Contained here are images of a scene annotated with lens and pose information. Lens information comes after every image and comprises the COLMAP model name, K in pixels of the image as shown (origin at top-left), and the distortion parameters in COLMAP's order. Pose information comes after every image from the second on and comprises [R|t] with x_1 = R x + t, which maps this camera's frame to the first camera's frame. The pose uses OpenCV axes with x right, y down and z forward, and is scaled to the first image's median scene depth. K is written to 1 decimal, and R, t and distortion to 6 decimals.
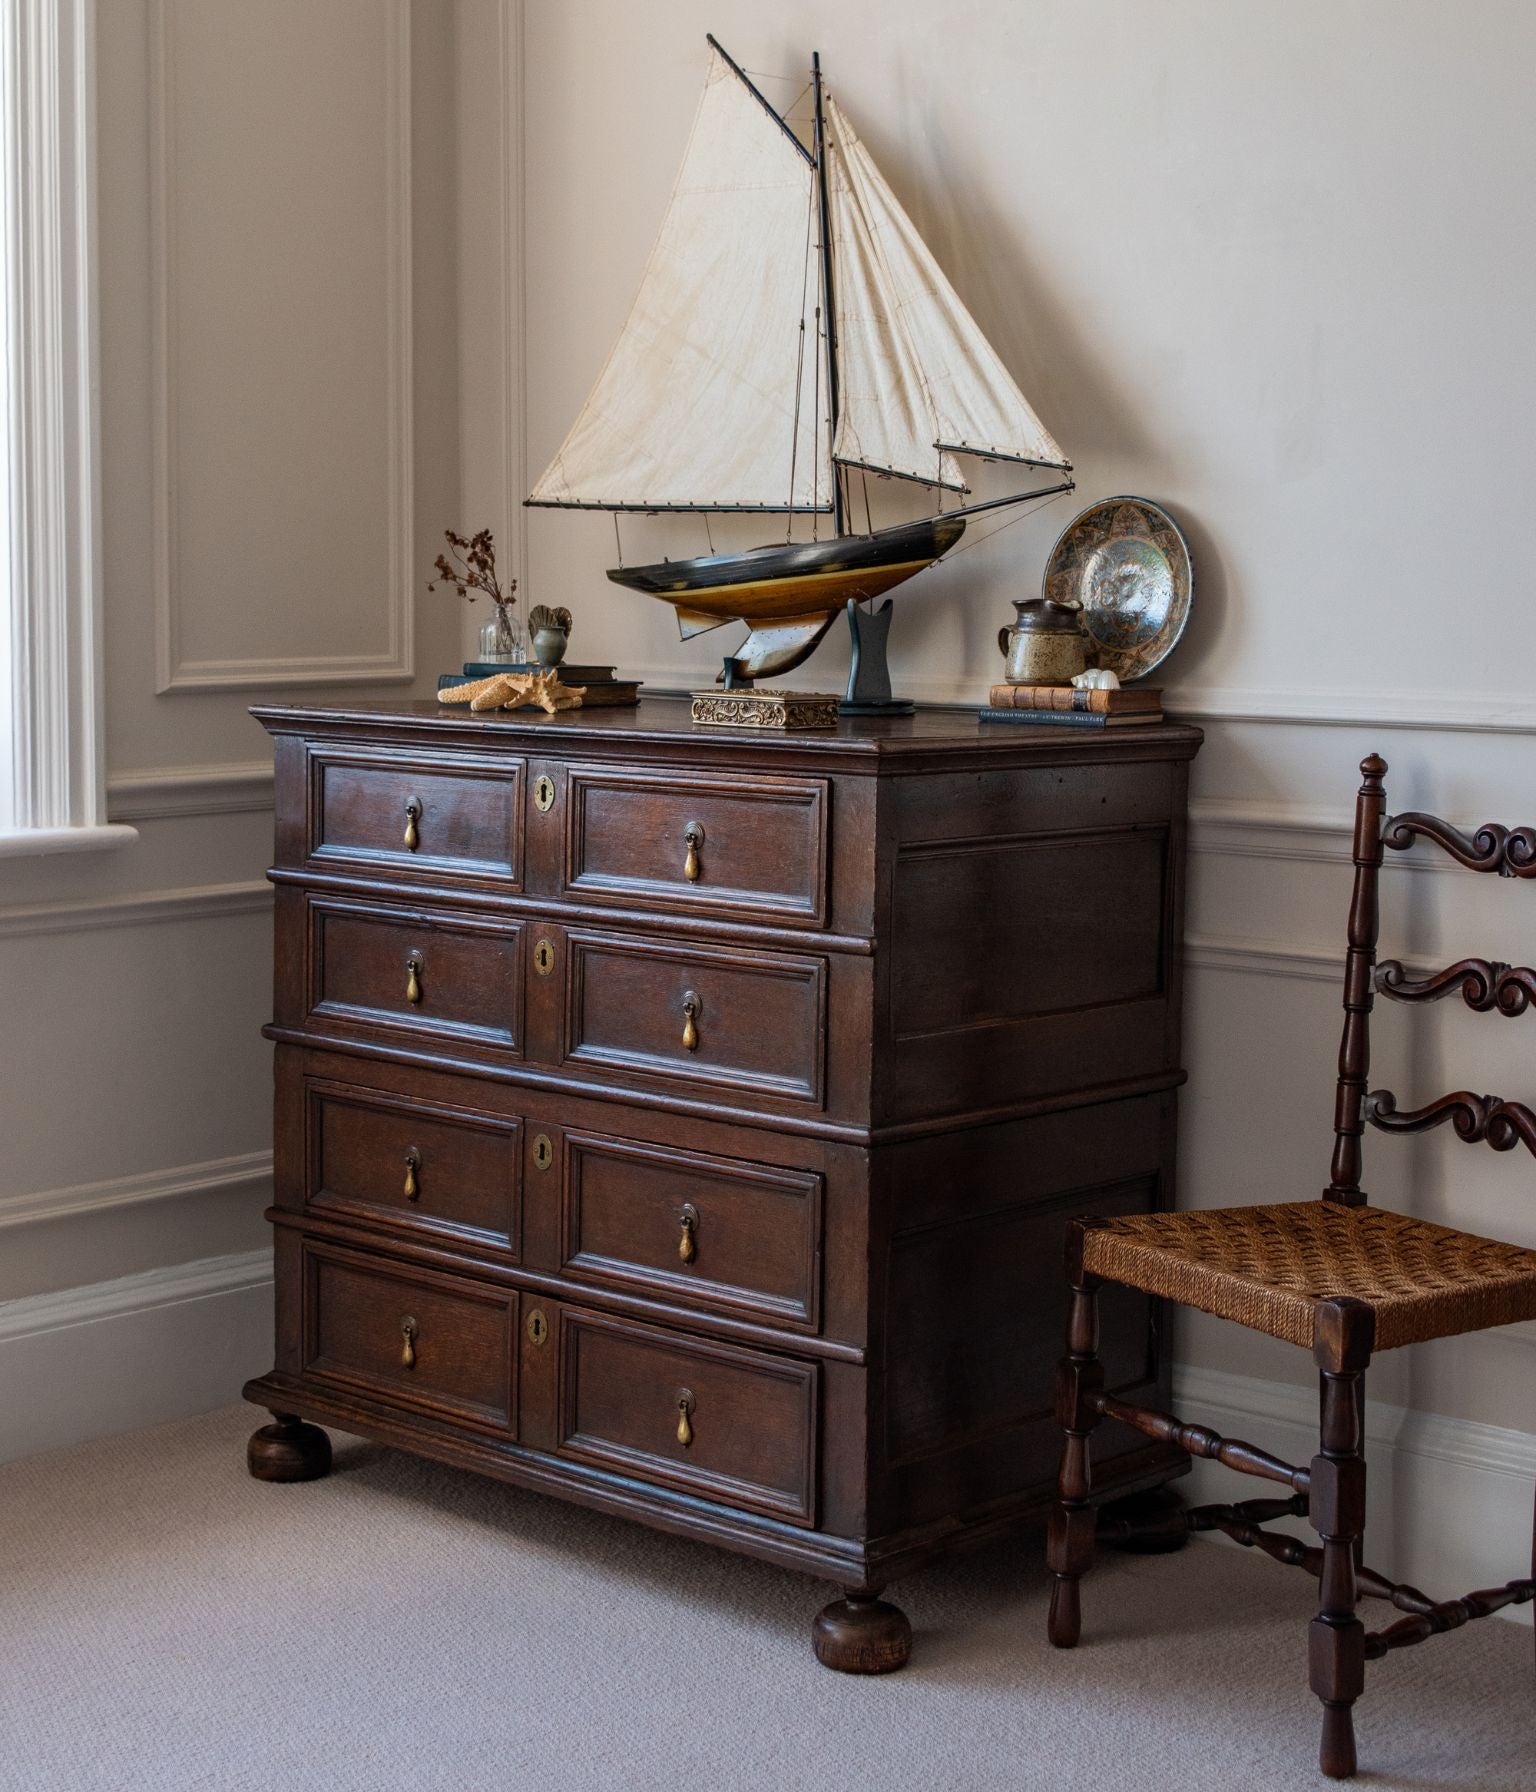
lens RADIAL K [[2957.6, 0, 790.0], [0, 2957.6, 780.9], [0, 0, 1]] dist [-0.049162, 0.000000]
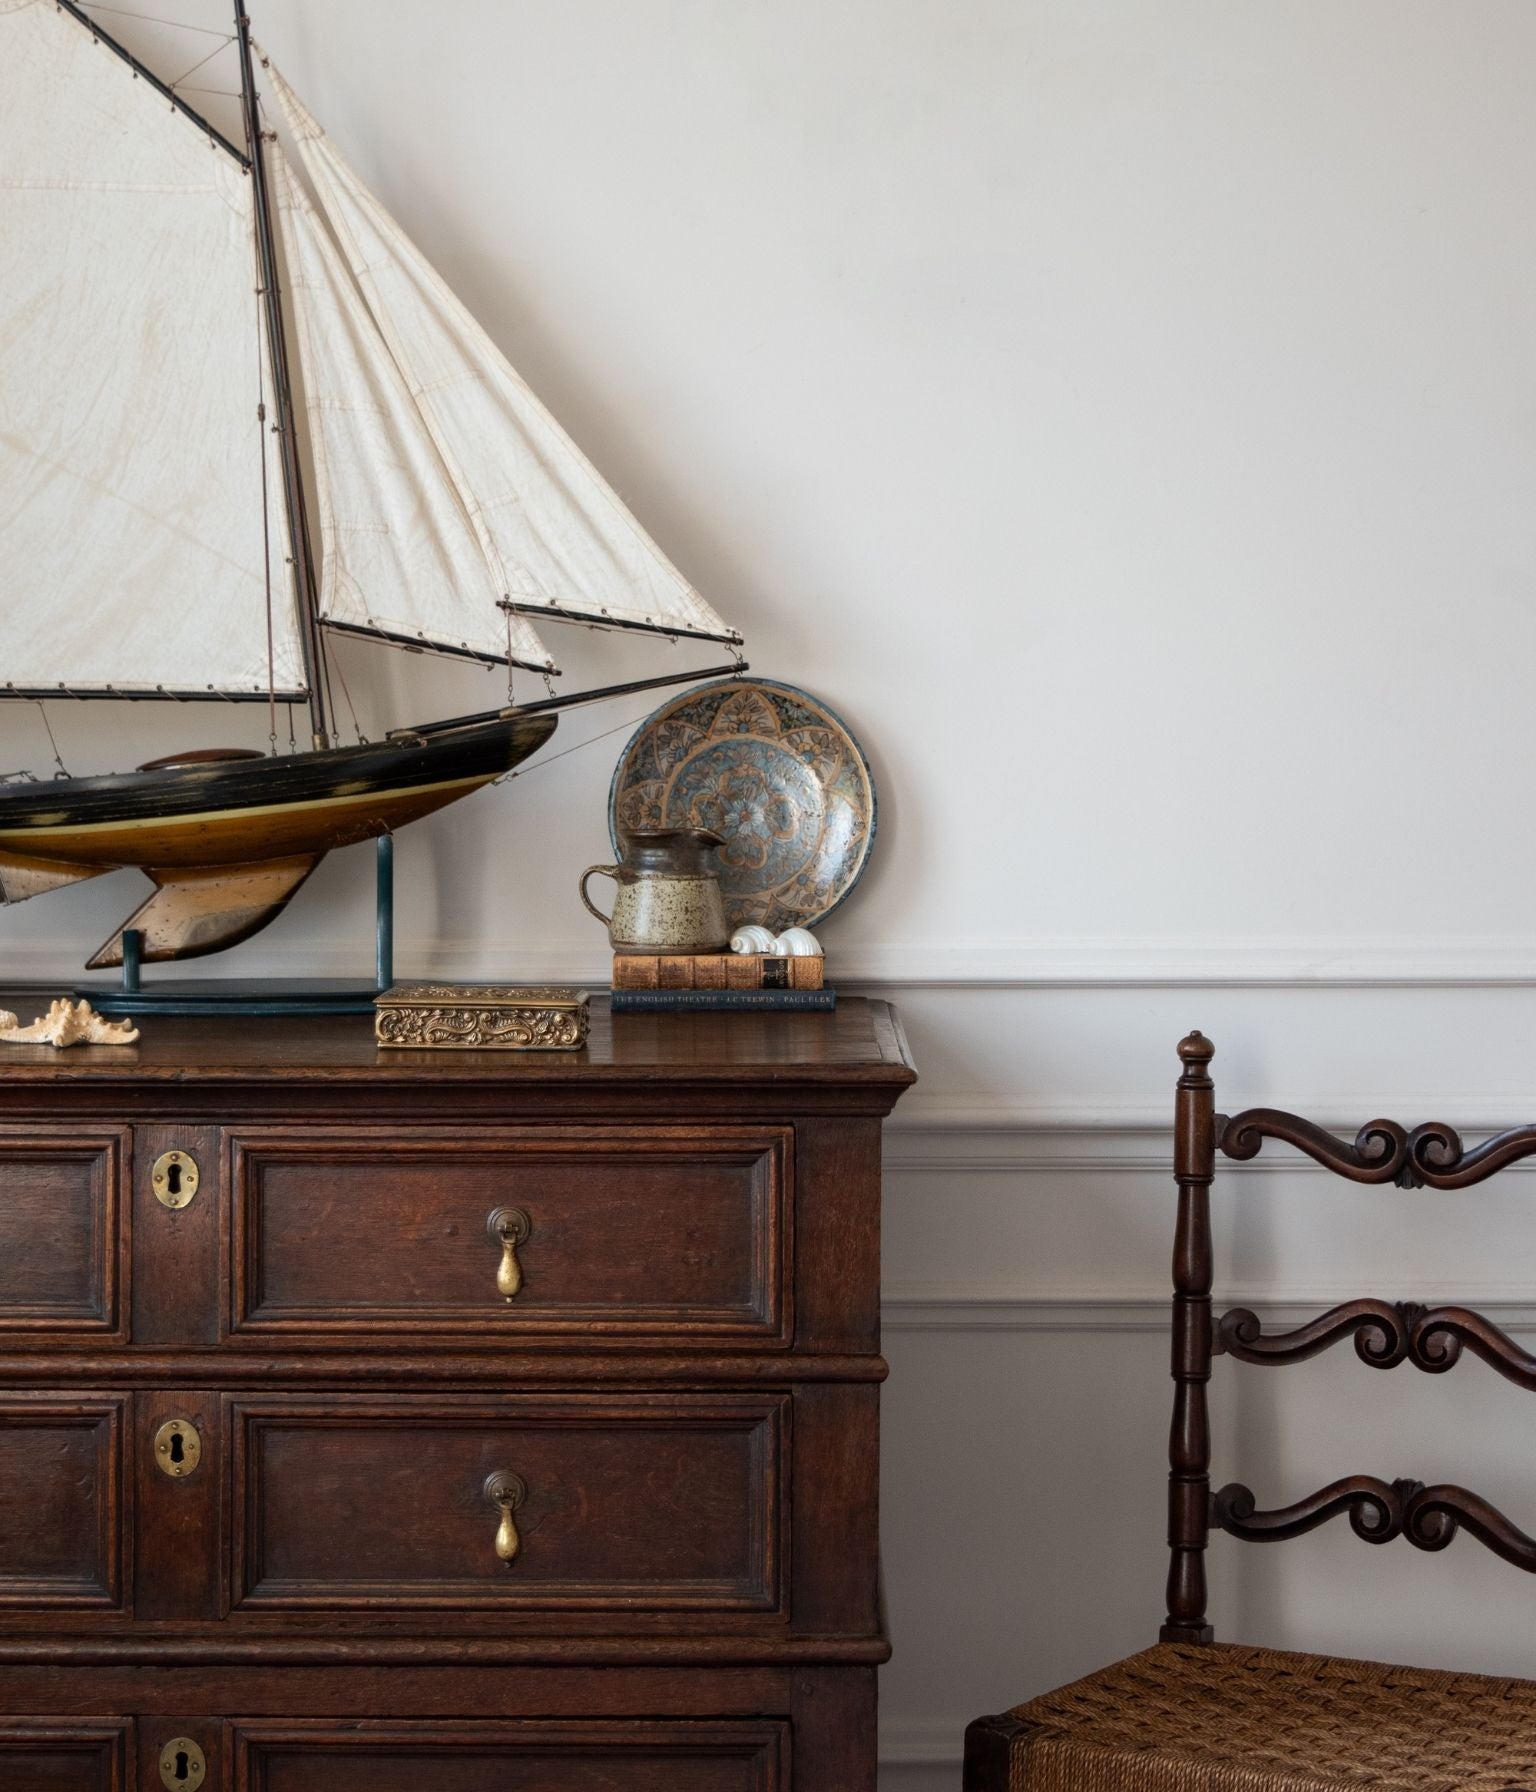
lens RADIAL K [[3833.2, 0, 744.5], [0, 3833.2, 896.9], [0, 0, 1]] dist [0.005443, 0.000000]
pose [[0.747903, -0.047321, 0.662120, -0.492211], [0.051606, 0.998582, 0.013075, -0.055663], [-0.661800, 0.024390, 0.749284, 0.312479]]
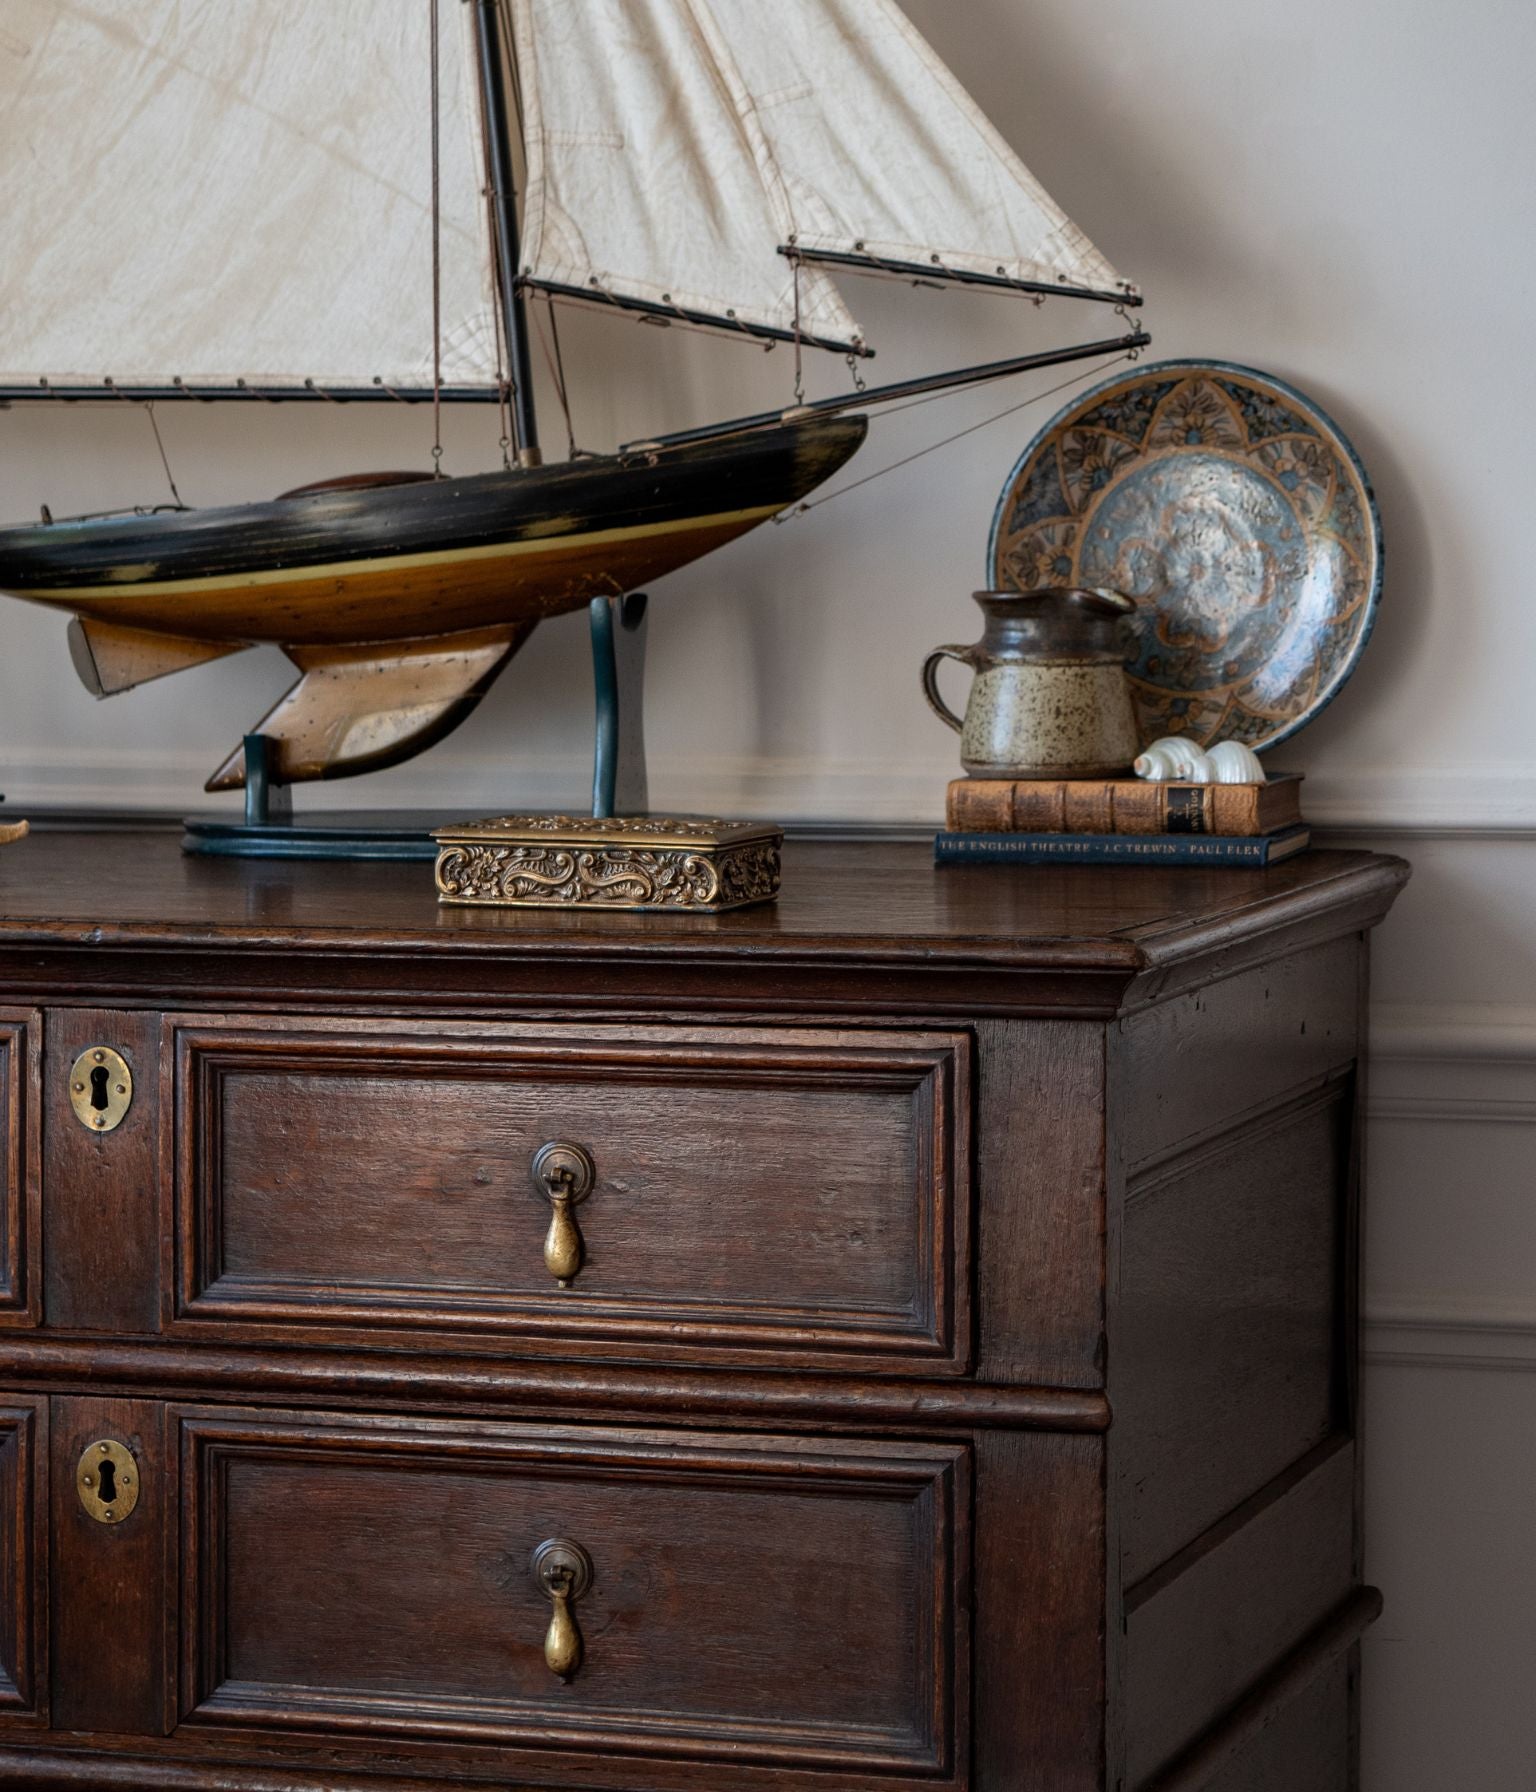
lens RADIAL K [[5247.9, 0, 766.7], [0, 5247.9, 918.2], [0, 0, 1]] dist [0.071905, 0.000000]
pose [[0.915441, -0.051319, 0.399167, -0.277886], [0.044003, 0.998653, 0.027478, -0.034394], [-0.400040, -0.007590, 0.916466, 0.270498]]
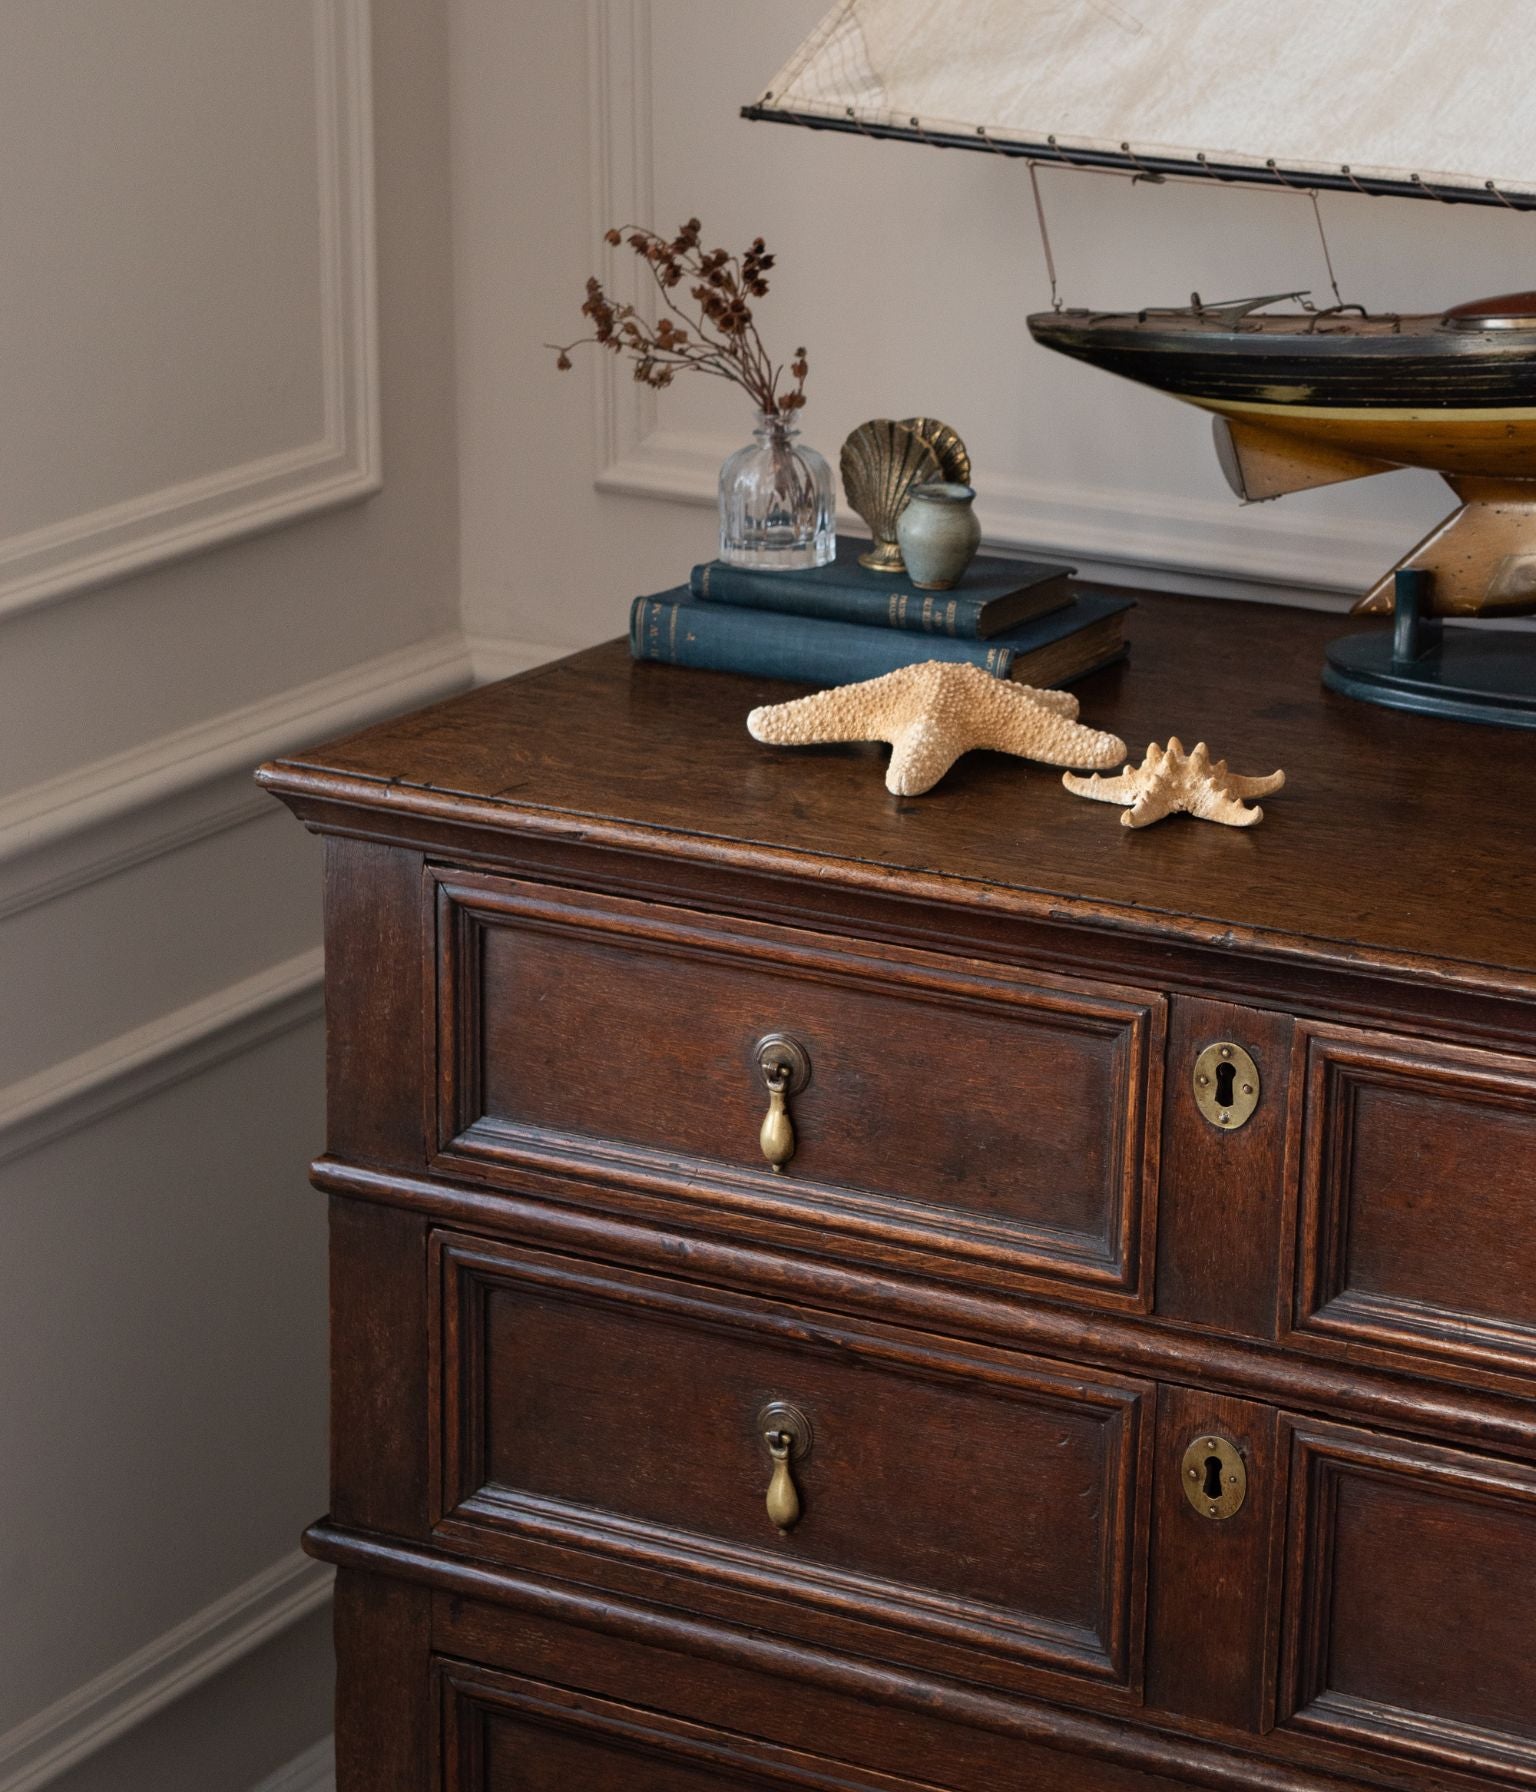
lens RADIAL K [[5247.9, 0, 721.2], [0, 5247.9, 929.7], [0, 0, 1]] dist [0.071905, 0.000000]
pose [[0.981192, -0.060526, 0.183299, -0.262654], [0.018765, 0.974981, 0.221497, -0.163816], [-0.192119, -0.213891, 0.957779, 0.332494]]
